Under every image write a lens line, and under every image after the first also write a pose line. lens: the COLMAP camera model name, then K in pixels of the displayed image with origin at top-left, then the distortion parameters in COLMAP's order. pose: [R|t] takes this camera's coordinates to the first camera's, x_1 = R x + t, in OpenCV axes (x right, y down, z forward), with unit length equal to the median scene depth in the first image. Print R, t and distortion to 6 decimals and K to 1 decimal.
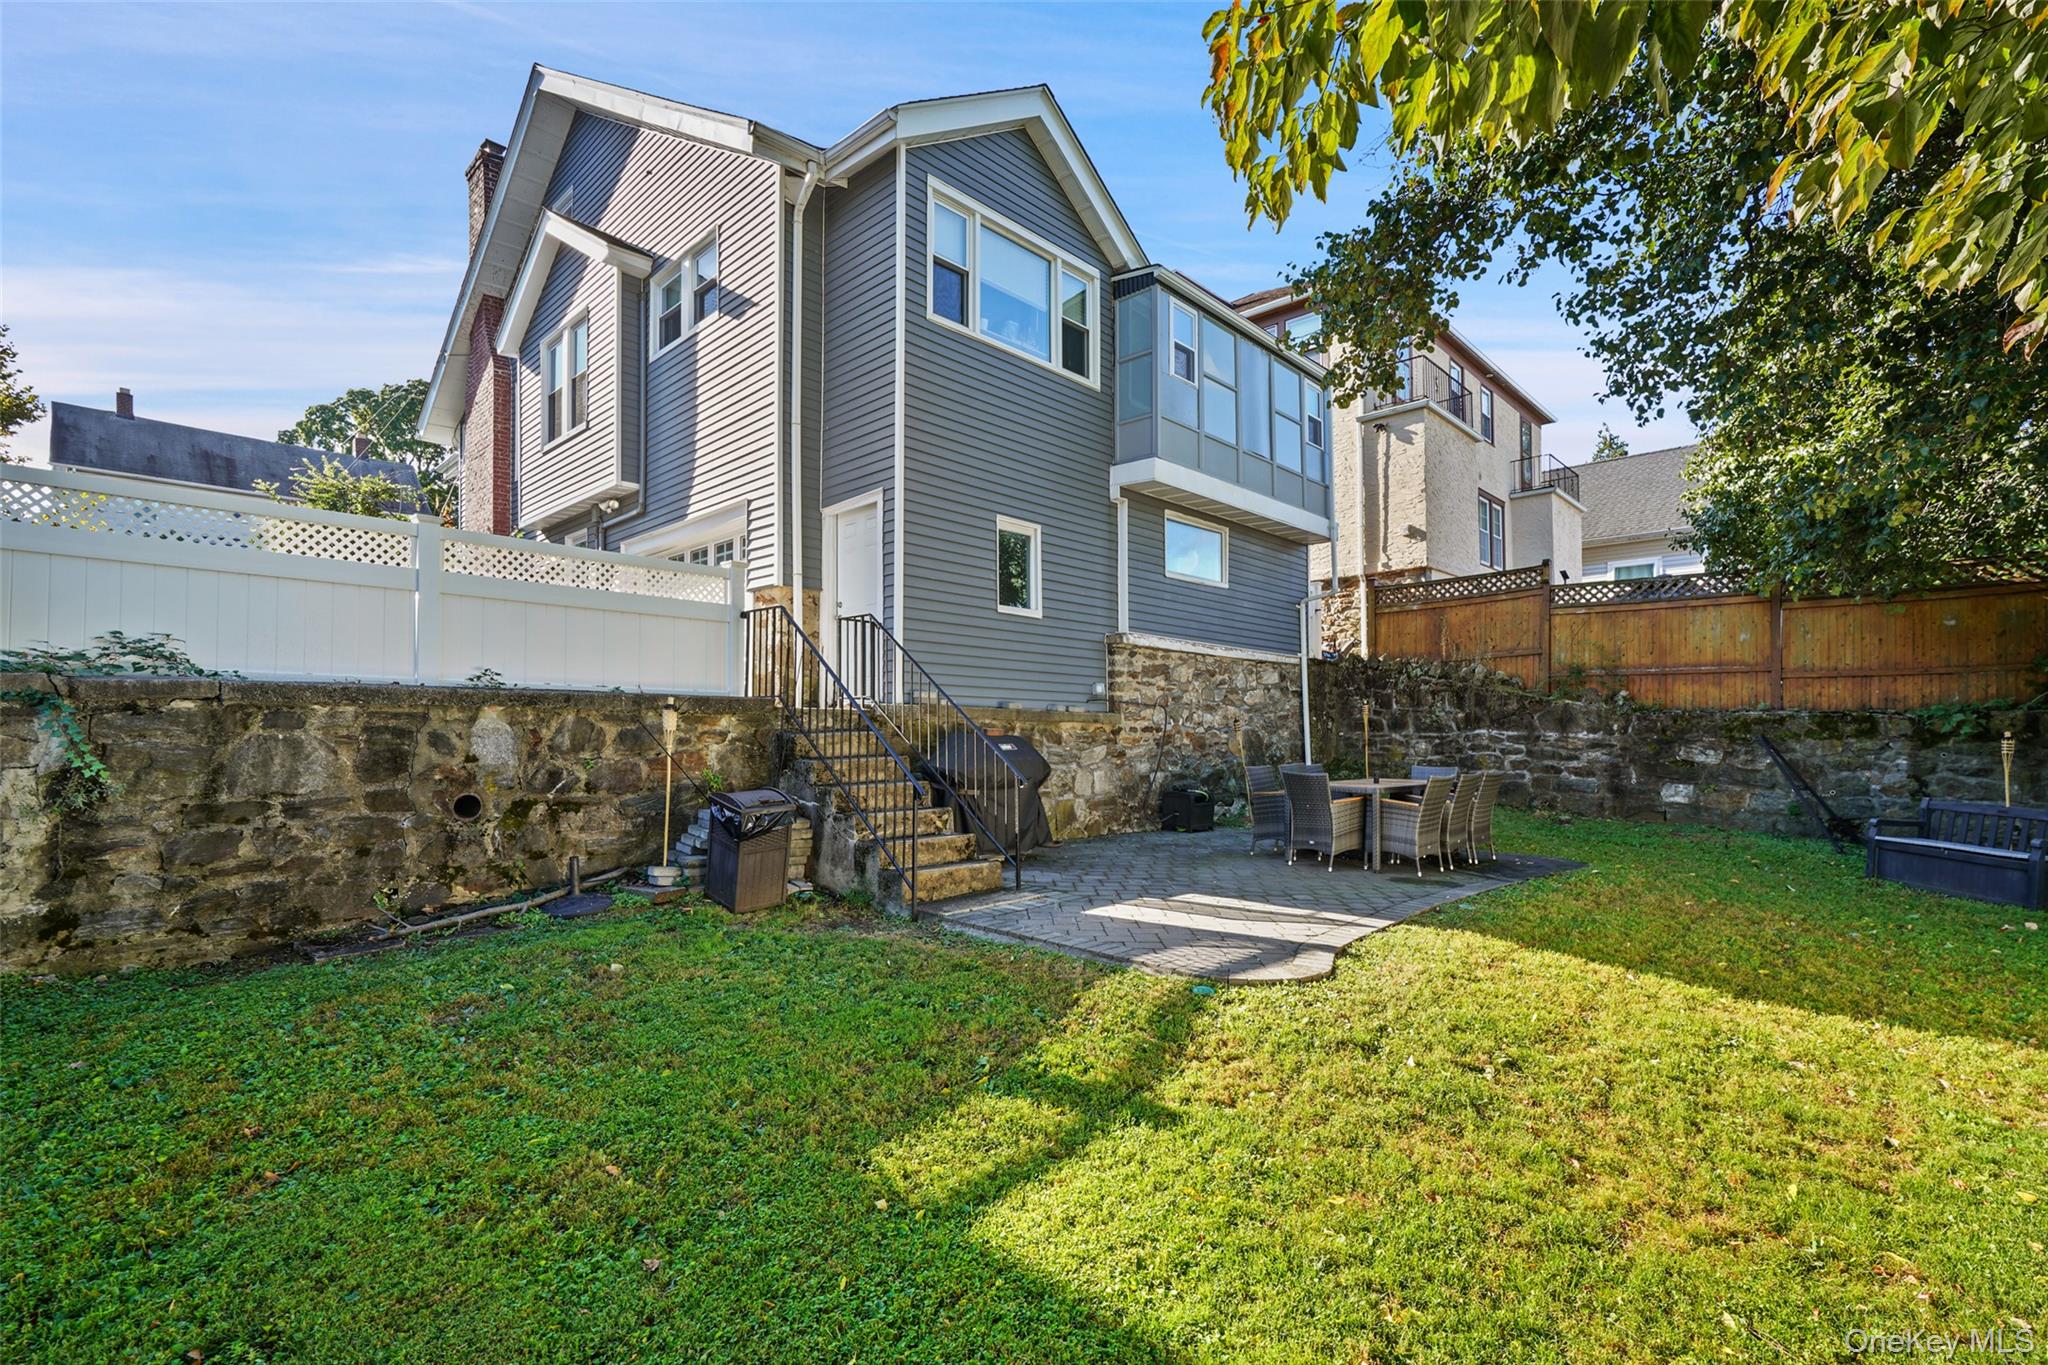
lens RADIAL K [[942.5, 0, 1047.9], [0, 942.5, 714.0], [0, 0, 1]] dist [-0.000509, -0.000979]
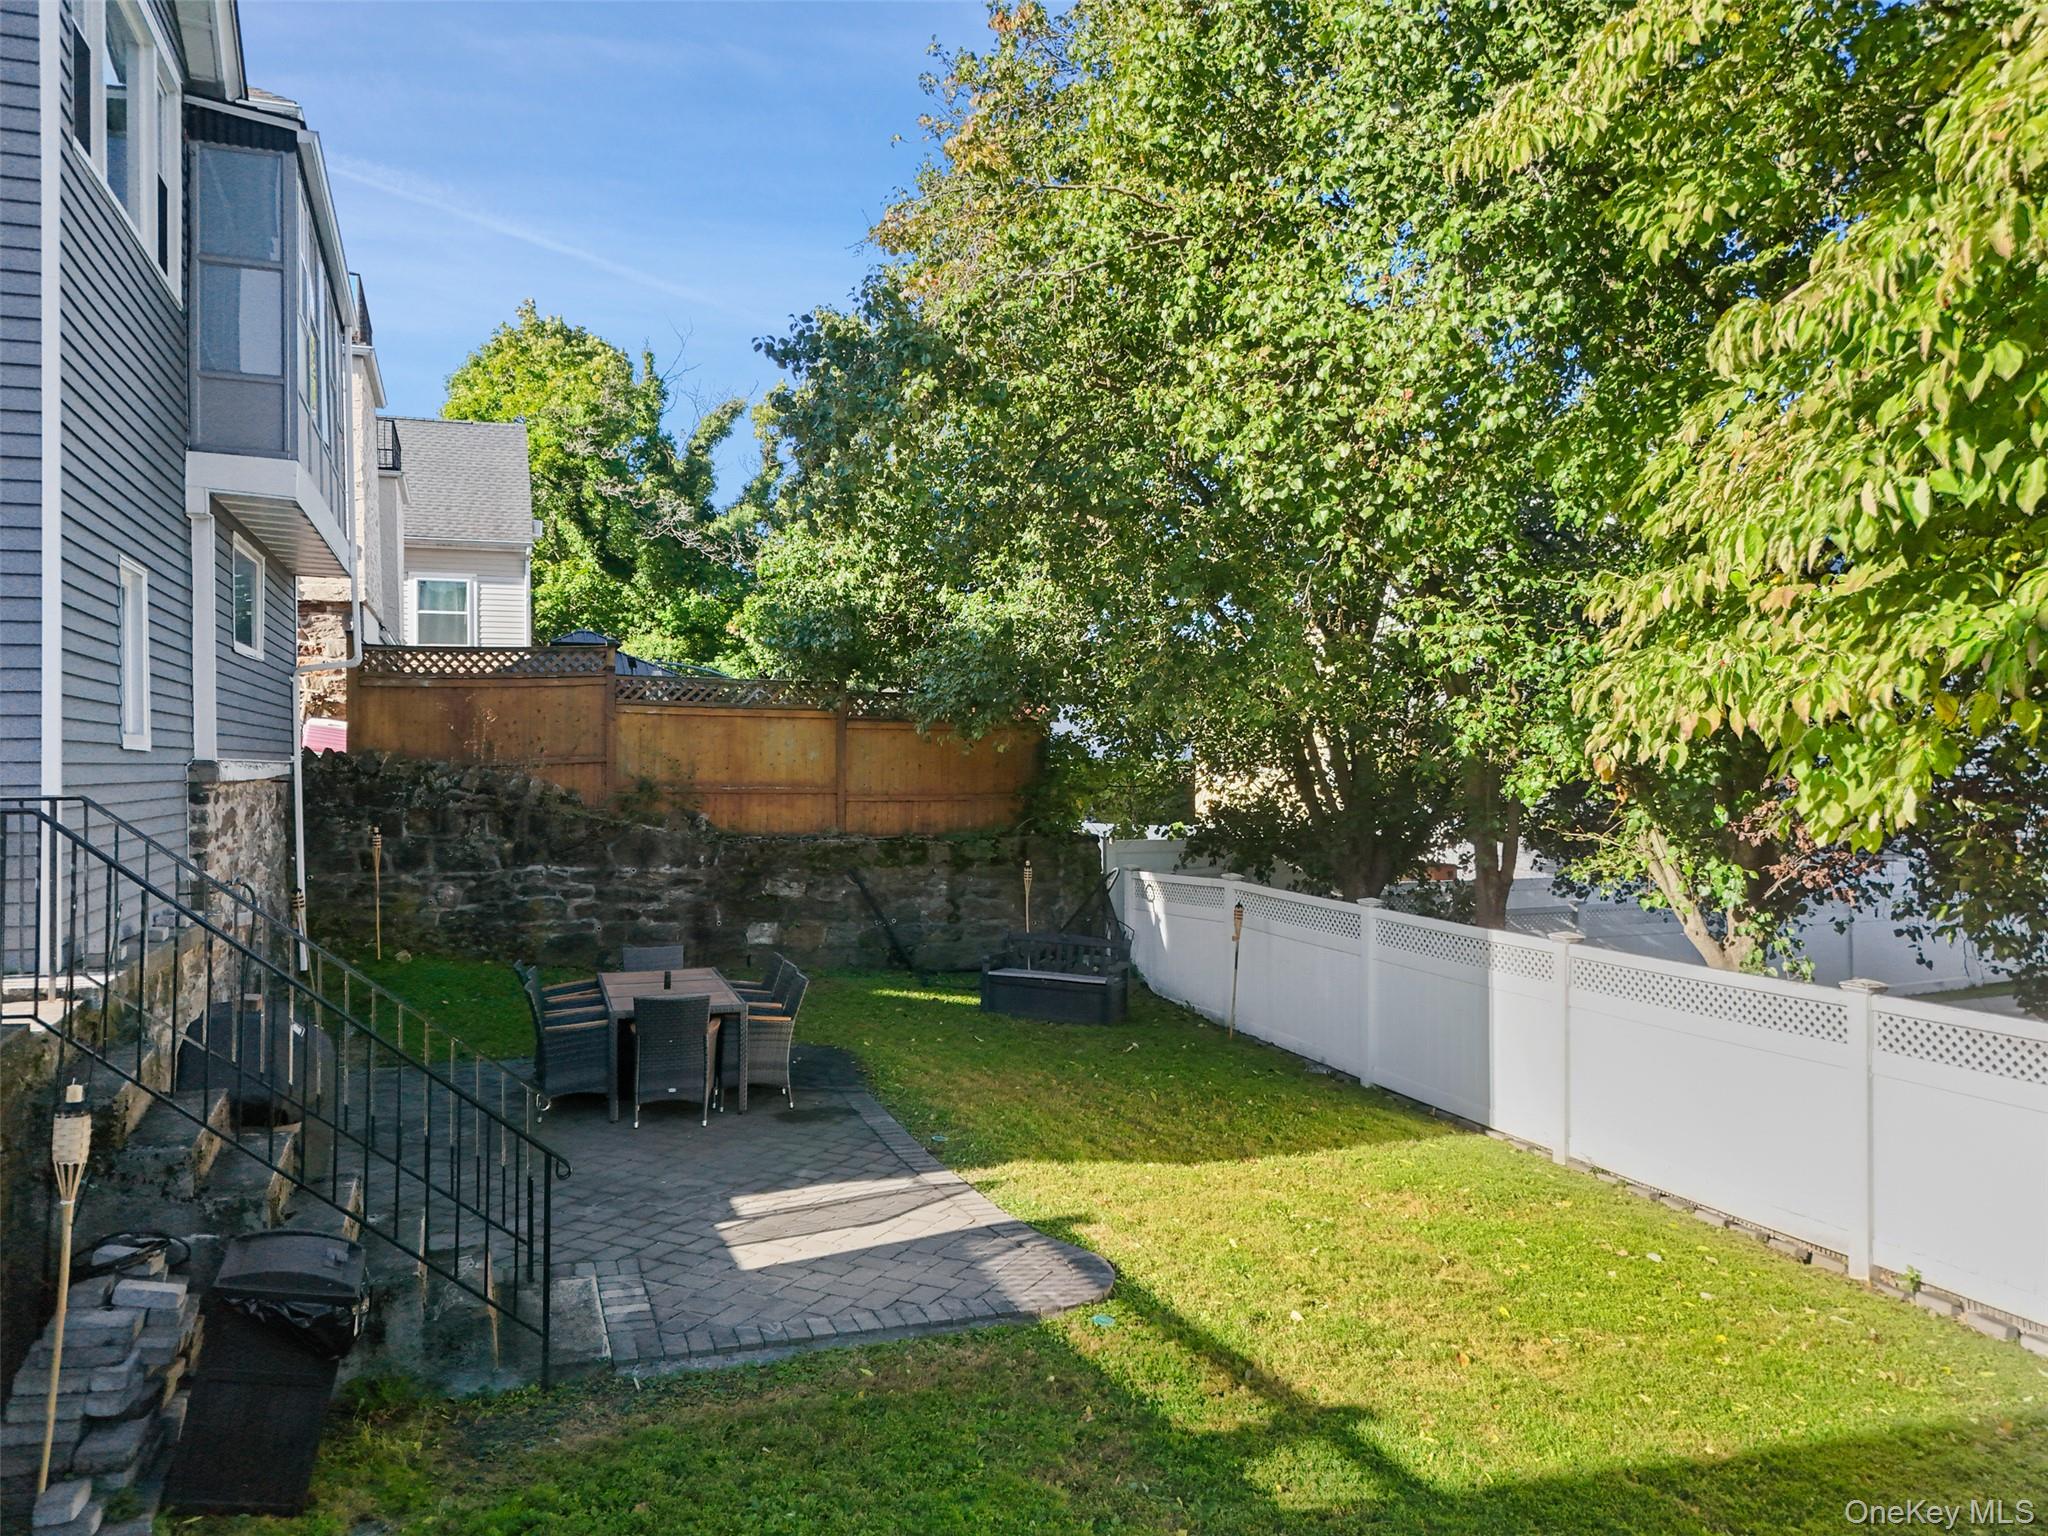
lens RADIAL K [[1513.9, 0, 1023.0], [0, 1513.9, 764.9], [0, 0, 1]] dist [0.003578, 0.000476]
pose [[0.447583, -0.009441, 0.894193, -0.455323], [-0.018726, 0.999626, 0.019927, -0.099904], [-0.894046, -0.025664, 0.447238, 0.160661]]
